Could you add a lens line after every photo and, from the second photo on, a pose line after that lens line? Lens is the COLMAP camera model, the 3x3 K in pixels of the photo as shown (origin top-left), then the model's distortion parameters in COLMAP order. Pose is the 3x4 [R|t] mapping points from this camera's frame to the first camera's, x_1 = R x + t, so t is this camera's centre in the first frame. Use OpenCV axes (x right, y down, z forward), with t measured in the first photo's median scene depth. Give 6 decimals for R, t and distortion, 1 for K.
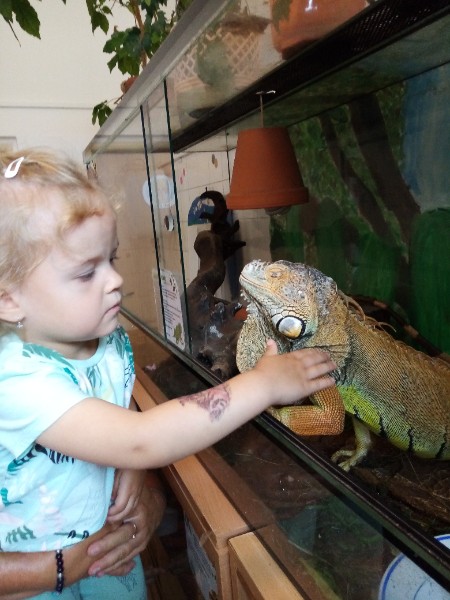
lens RADIAL K [[471.8, 0, 225.0], [0, 471.8, 300.0], [0, 0, 1]] dist [0.035695, -0.068311]
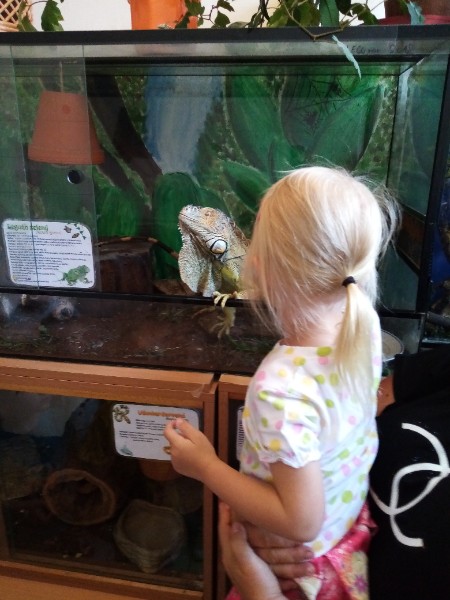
lens RADIAL K [[471.8, 0, 225.0], [0, 471.8, 300.0], [0, 0, 1]] dist [0.035695, -0.068311]
pose [[0.518753, -0.169059, 0.838042, -0.781165], [0.090526, 0.985604, 0.142790, 0.005236], [-0.850118, 0.001792, 0.526590, 0.082606]]
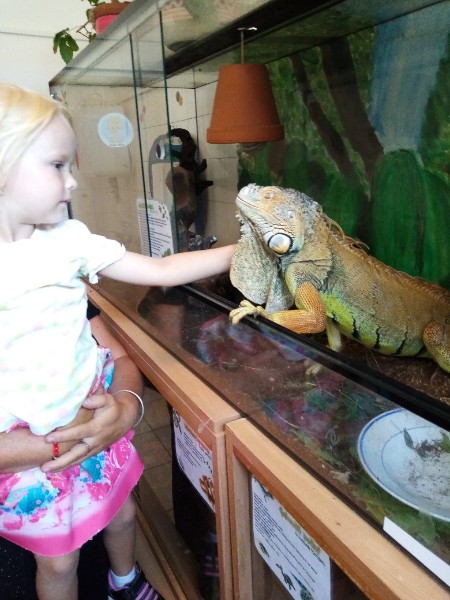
lens RADIAL K [[471.8, 0, 225.0], [0, 471.8, 300.0], [0, 0, 1]] dist [0.035695, -0.068311]
pose [[0.993571, 0.002692, 0.113178, -0.079004], [-0.014404, 0.994599, 0.102791, 0.047707], [-0.112290, -0.103761, 0.988243, -0.082387]]
